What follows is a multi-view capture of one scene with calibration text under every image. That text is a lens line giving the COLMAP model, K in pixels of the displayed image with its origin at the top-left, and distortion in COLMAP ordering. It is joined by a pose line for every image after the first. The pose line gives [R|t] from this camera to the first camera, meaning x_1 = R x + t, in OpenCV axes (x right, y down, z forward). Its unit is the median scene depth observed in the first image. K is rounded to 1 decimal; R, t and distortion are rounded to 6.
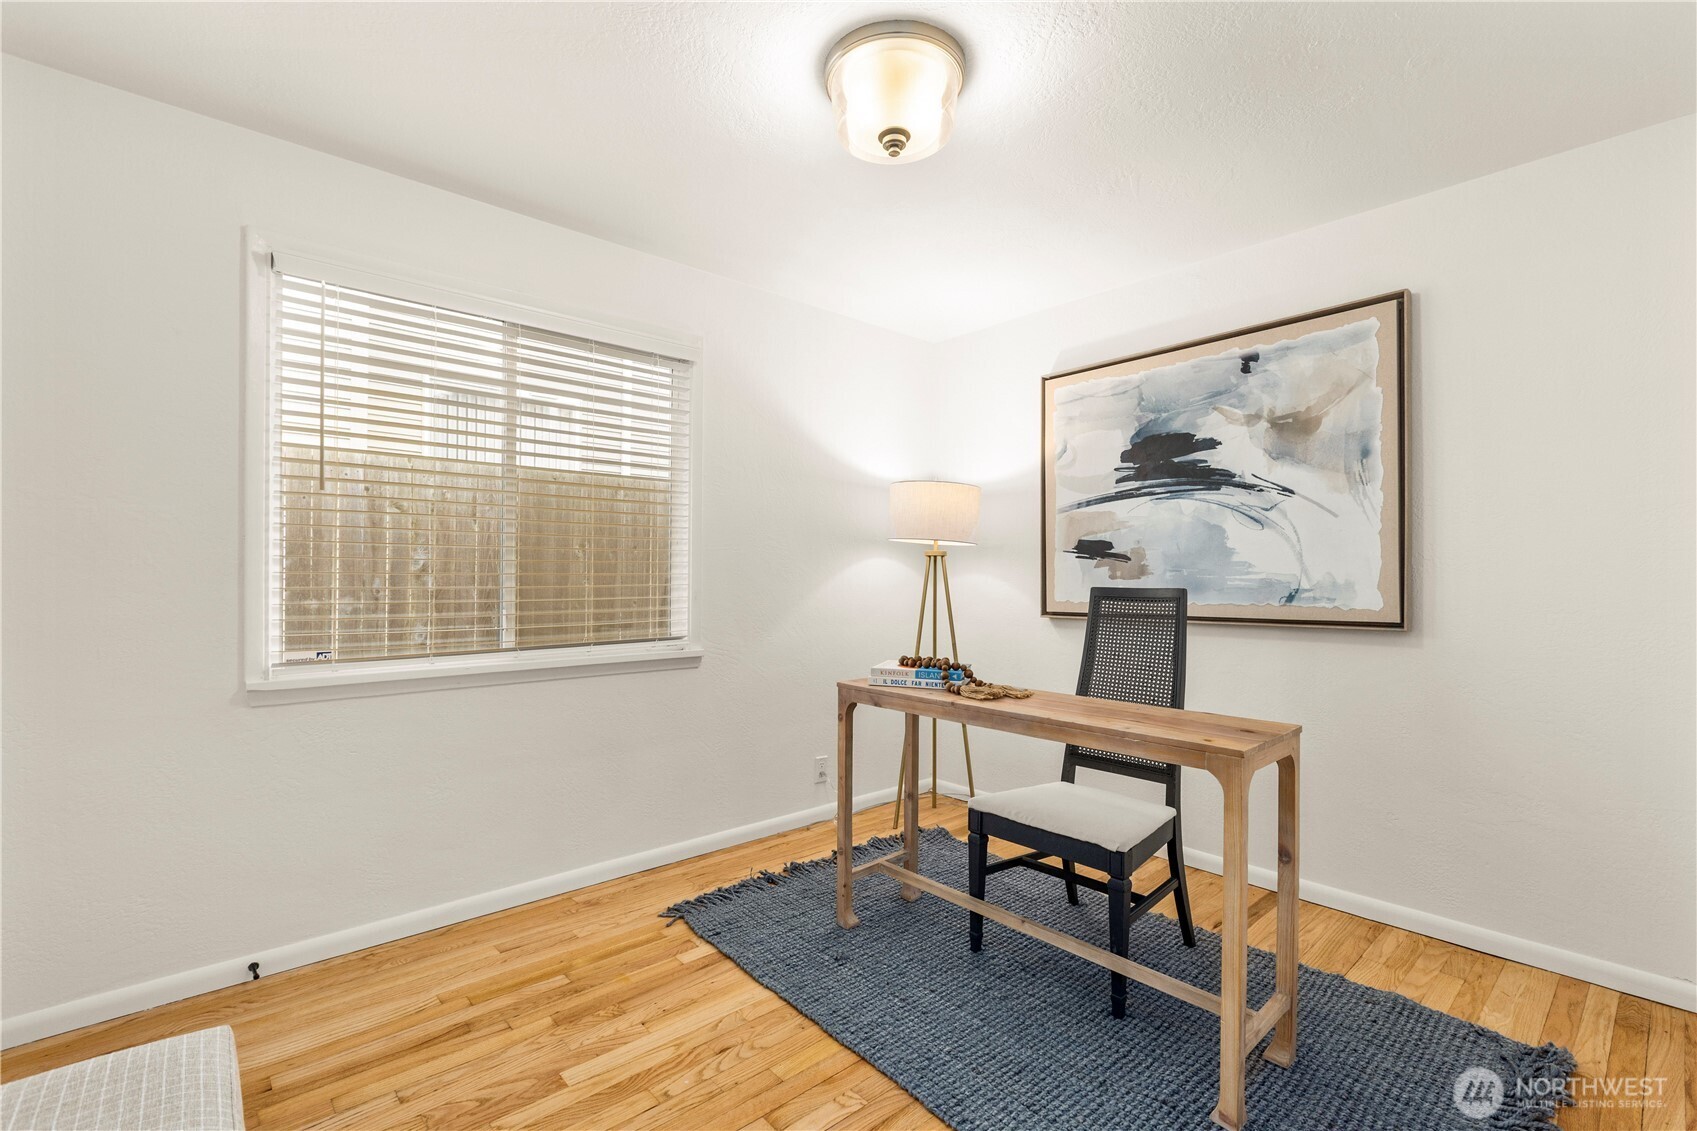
lens RADIAL K [[757.7, 0, 837.1], [0, 757.7, 567.4], [0, 0, 1]] dist [-0.003623, -0.000454]
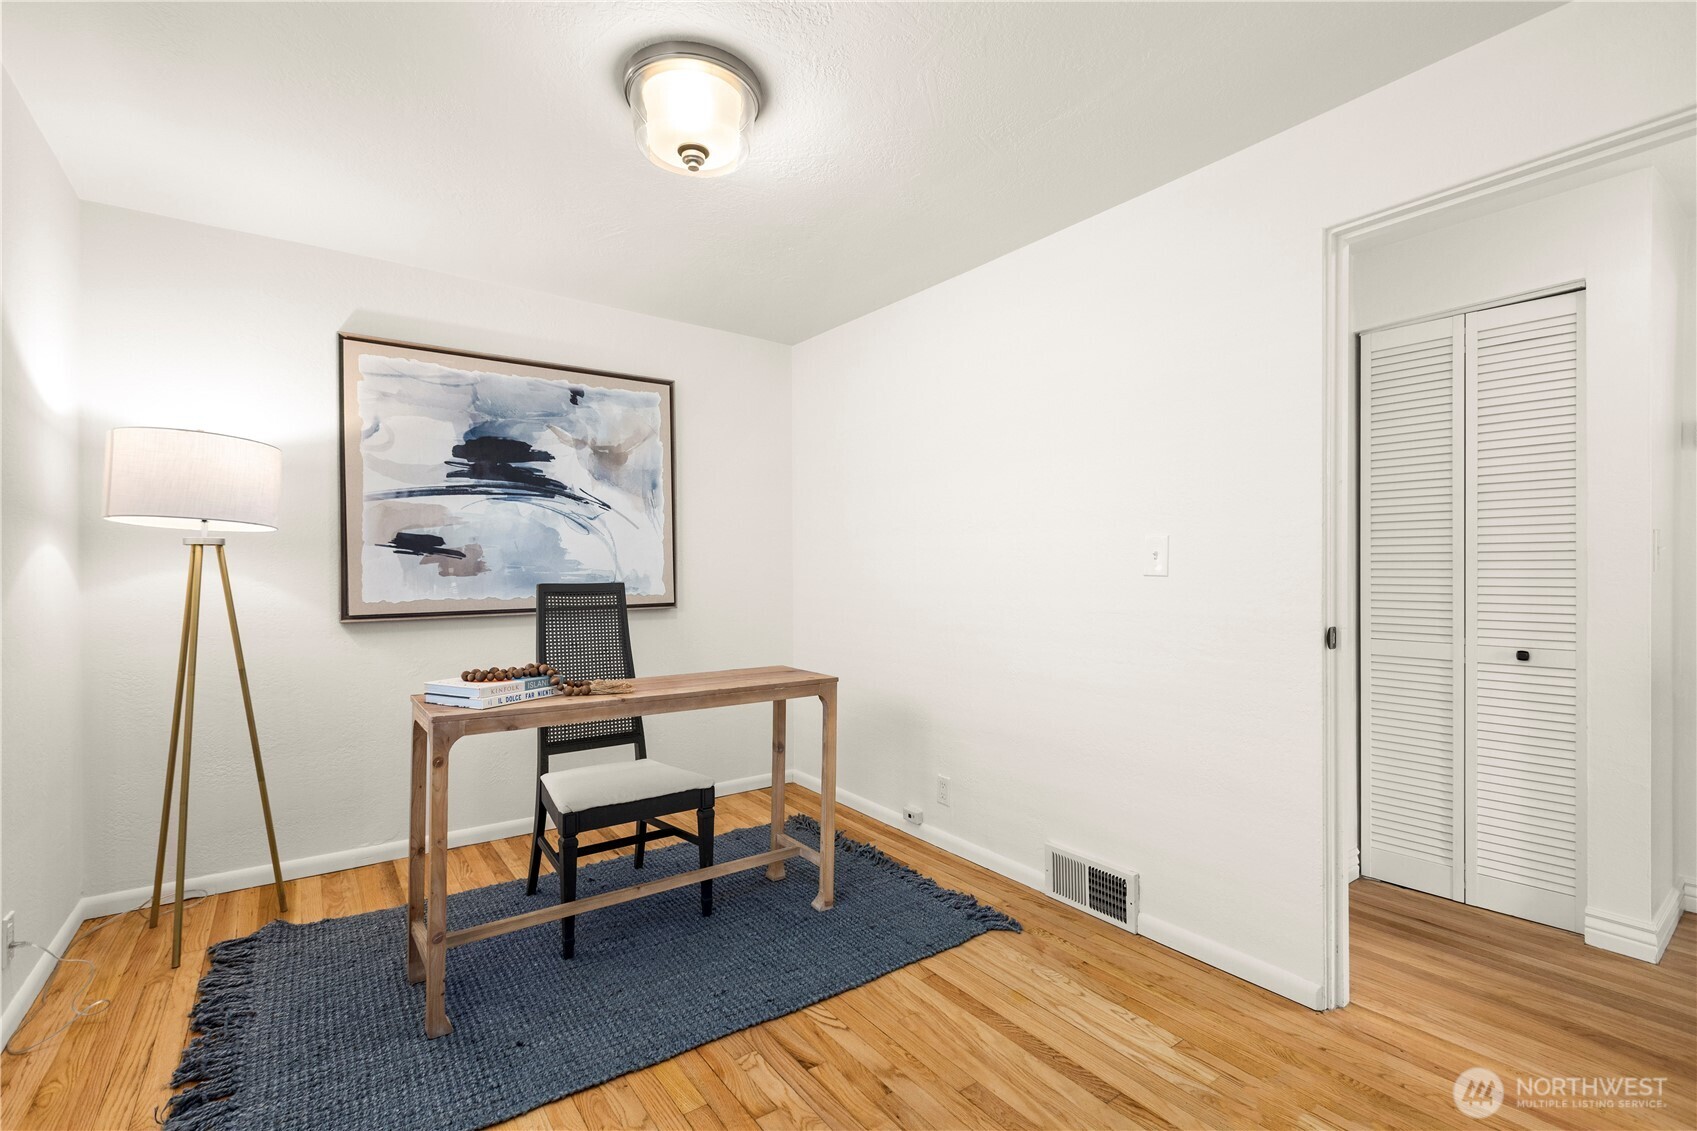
lens RADIAL K [[757.7, 0, 837.1], [0, 757.7, 566.6], [0, 0, 1]] dist [-0.003623, -0.000454]
pose [[0.087042, 0.001537, 0.996203, -0.612527], [-0.008820, 0.999961, -0.000772, 0.000100], [-0.996166, -0.008719, 0.087052, 0.461907]]
